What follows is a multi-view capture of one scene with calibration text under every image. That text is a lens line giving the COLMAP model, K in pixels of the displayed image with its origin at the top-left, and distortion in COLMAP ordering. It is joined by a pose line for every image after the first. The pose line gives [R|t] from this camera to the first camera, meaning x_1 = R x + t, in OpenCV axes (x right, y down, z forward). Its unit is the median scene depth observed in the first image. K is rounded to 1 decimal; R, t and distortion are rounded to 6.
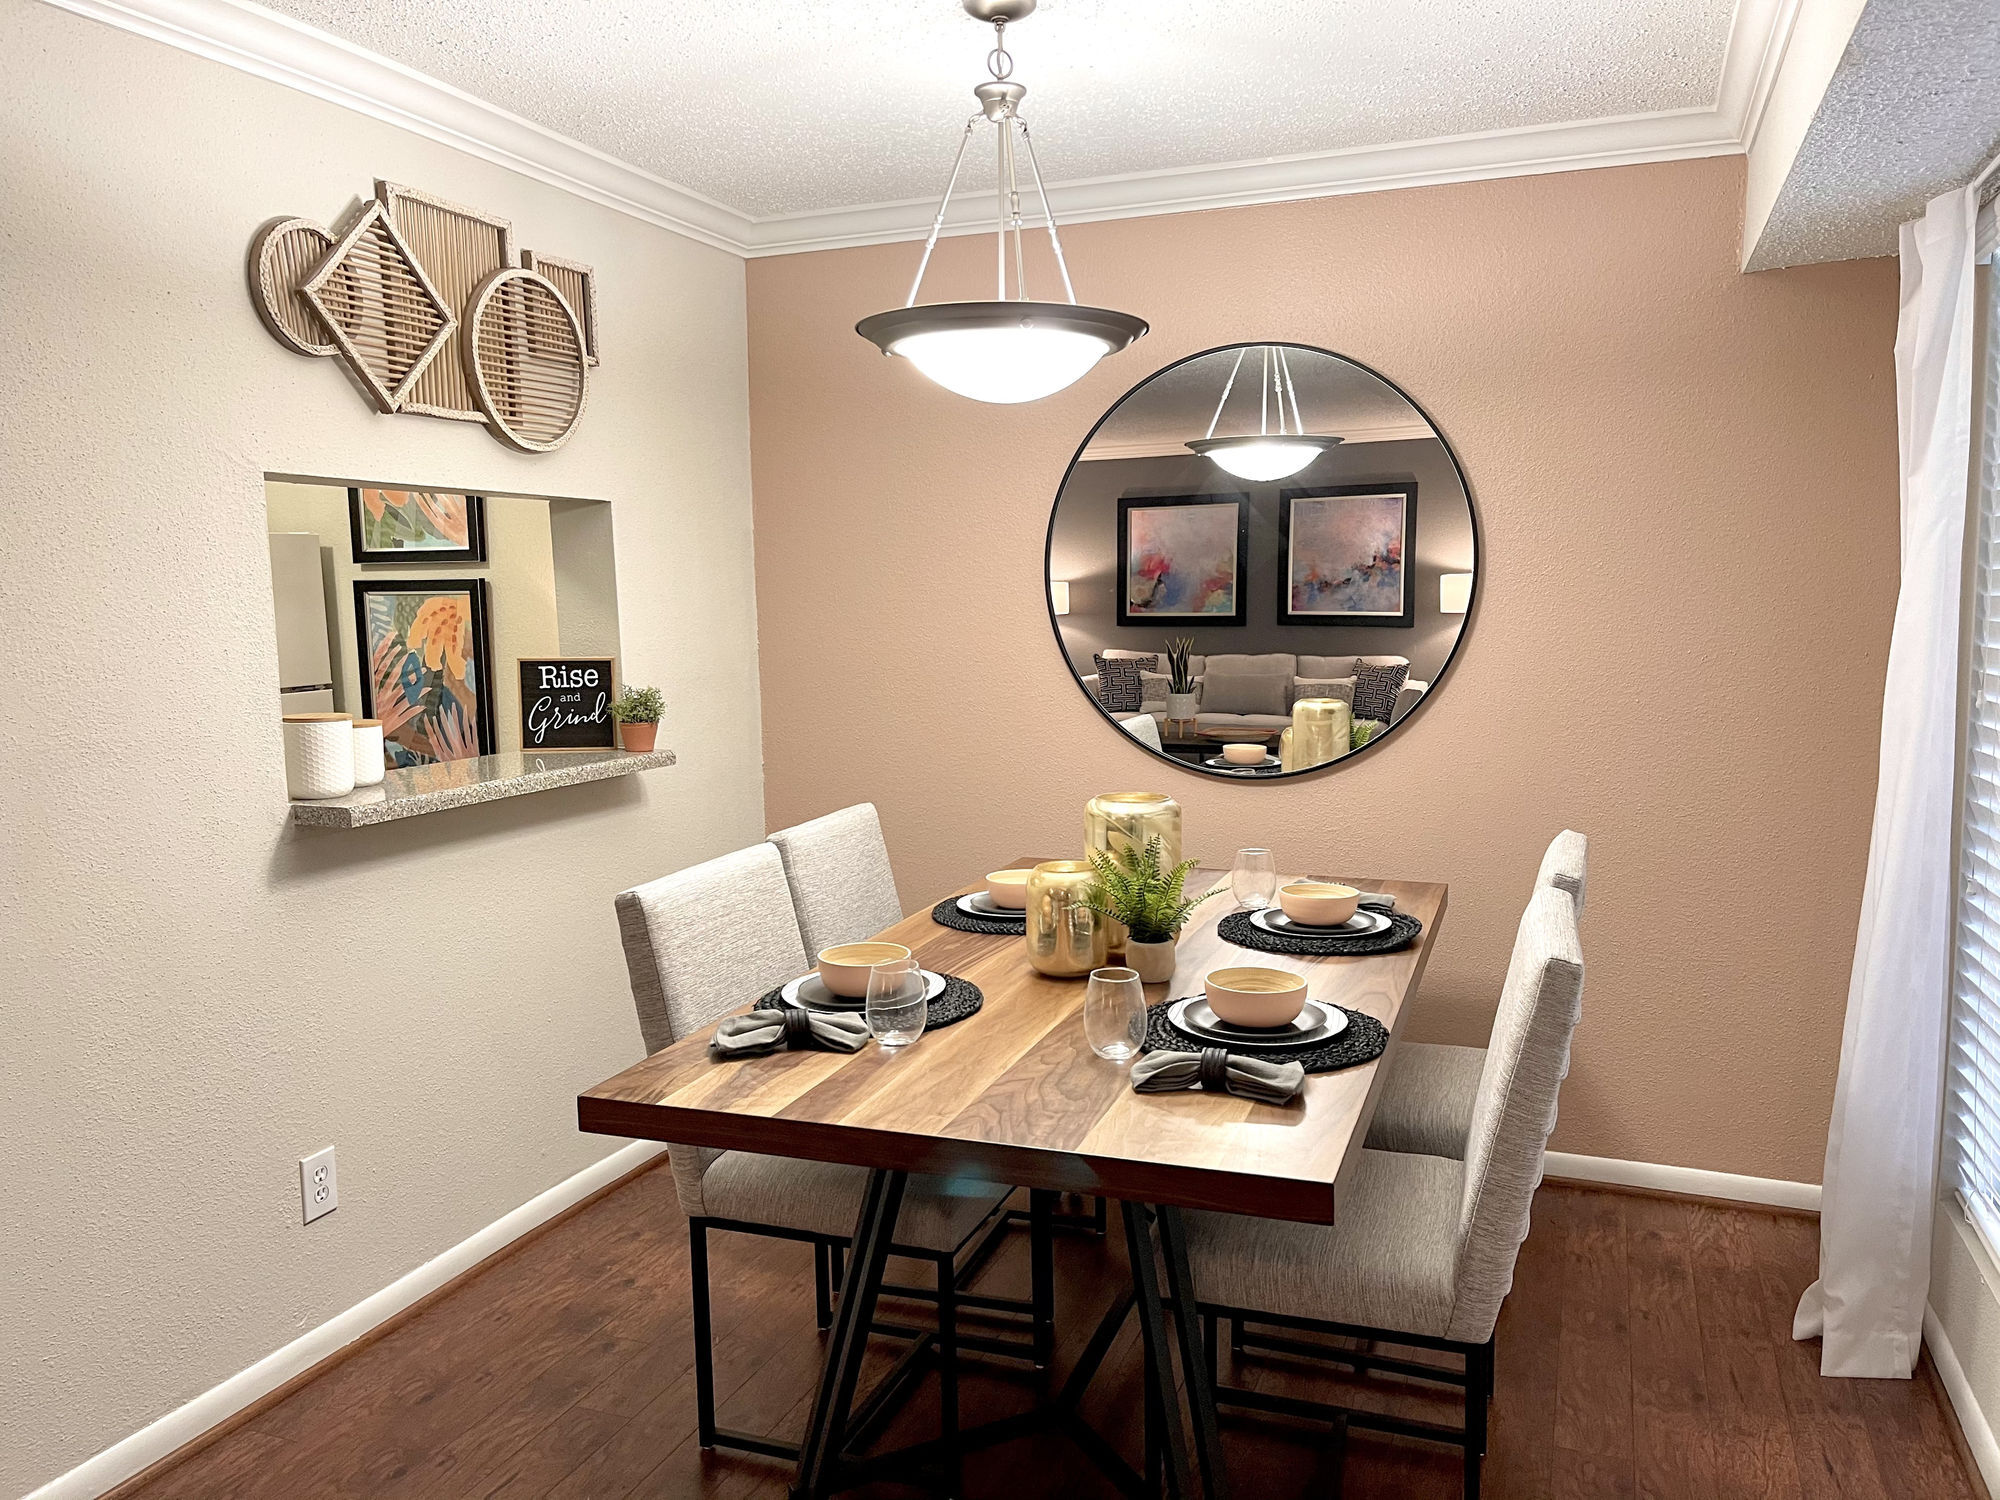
lens RADIAL K [[1533.9, 0, 1000.0], [0, 1533.9, 750.0], [0, 0, 1]] dist [0.089107, -0.139857]
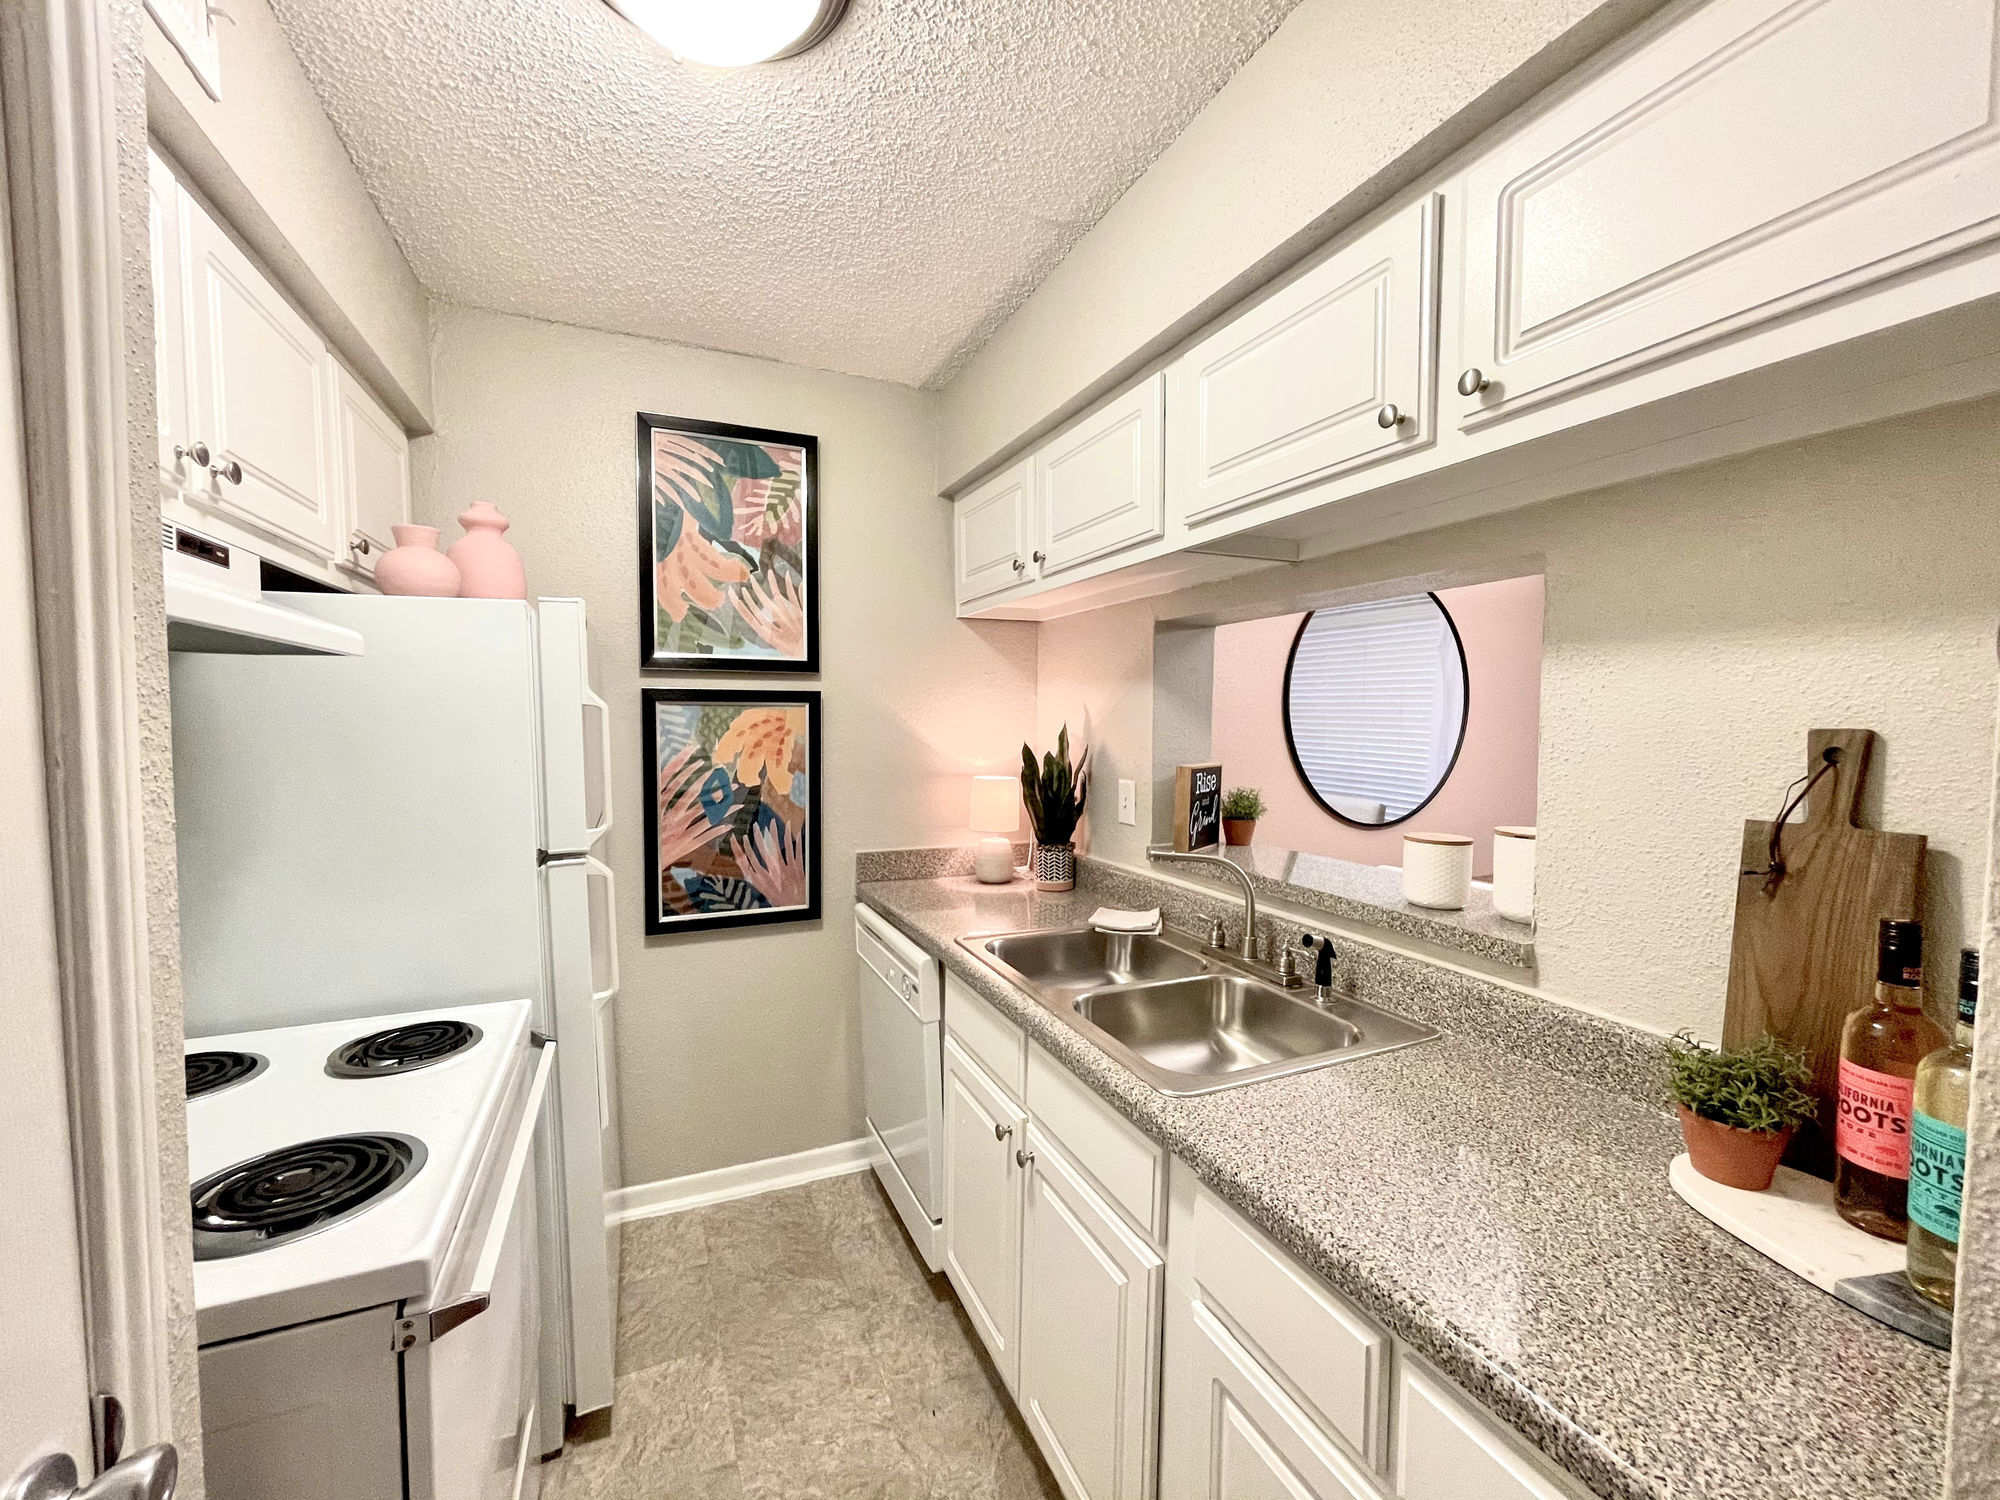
lens RADIAL K [[806.4, 0, 1000.7], [0, 806.4, 752.6], [0, 0, 1]] dist [0.022256, -0.000148]
pose [[0.702606, -0.019333, 0.711316, -0.607272], [0.064359, 0.997260, -0.036466, -0.043999], [-0.708662, 0.071401, 0.701926, 0.546406]]
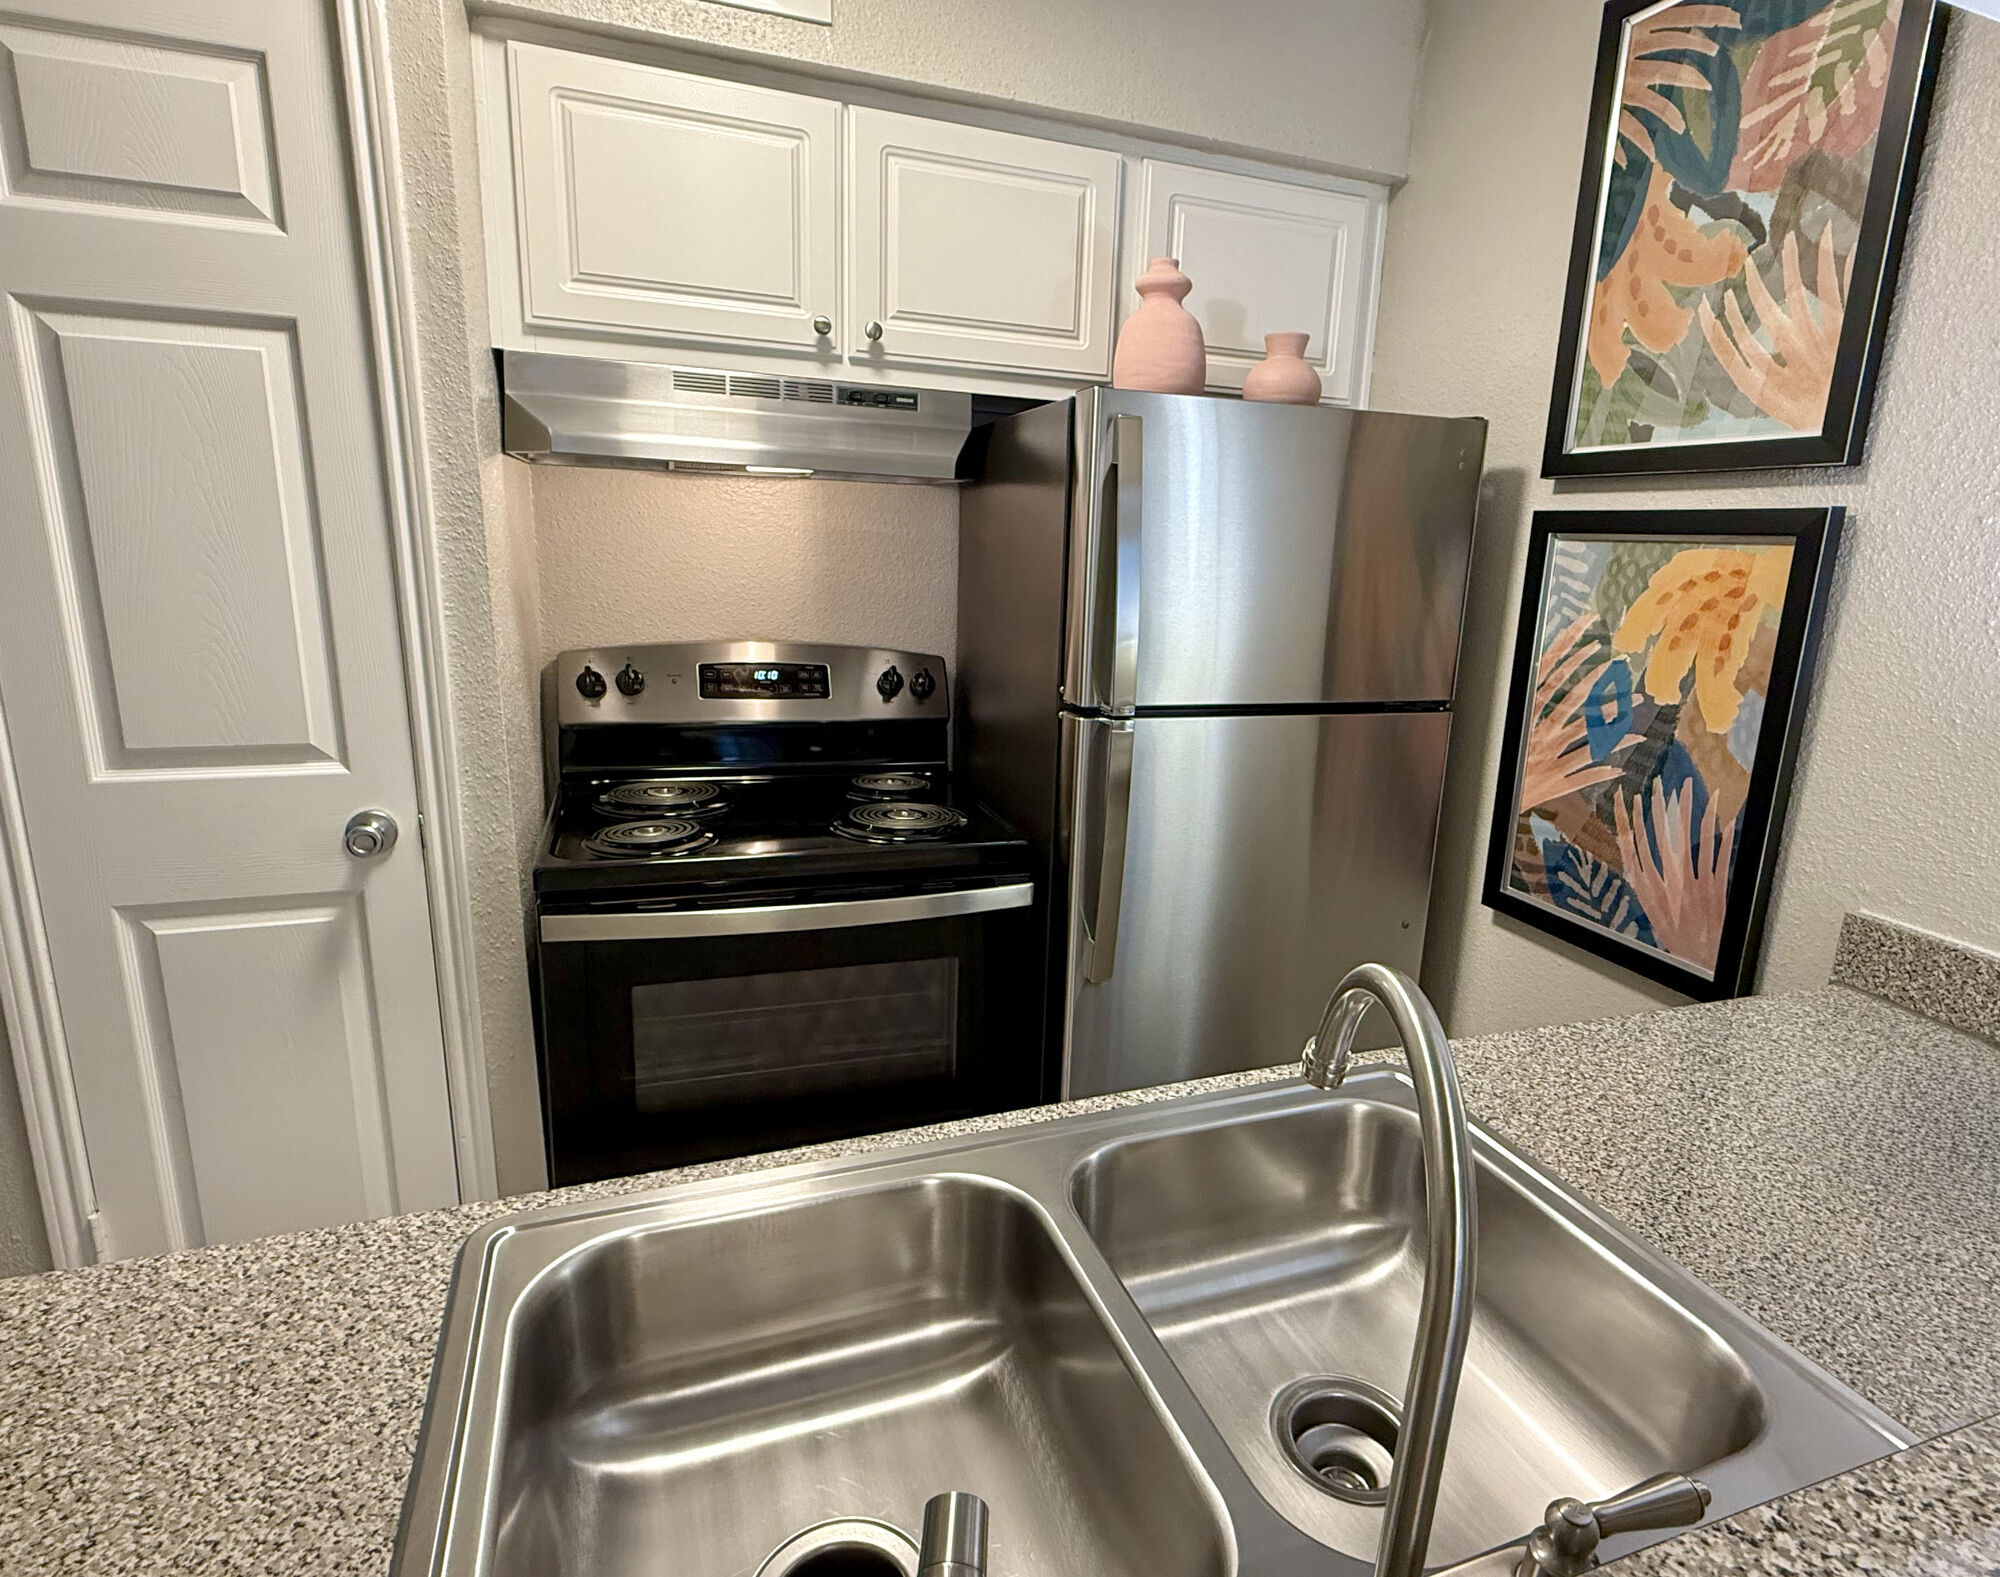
lens RADIAL K [[1068.1, 0, 1043.7], [0, 1068.1, 787.0], [0, 0, 1]] dist [0.001476, -0.001474]
pose [[0.672961, 0.208362, -0.709724, -0.253753], [-0.133018, 0.977953, 0.160981, -0.054118], [0.727619, -0.013928, 0.685840, 0.633488]]
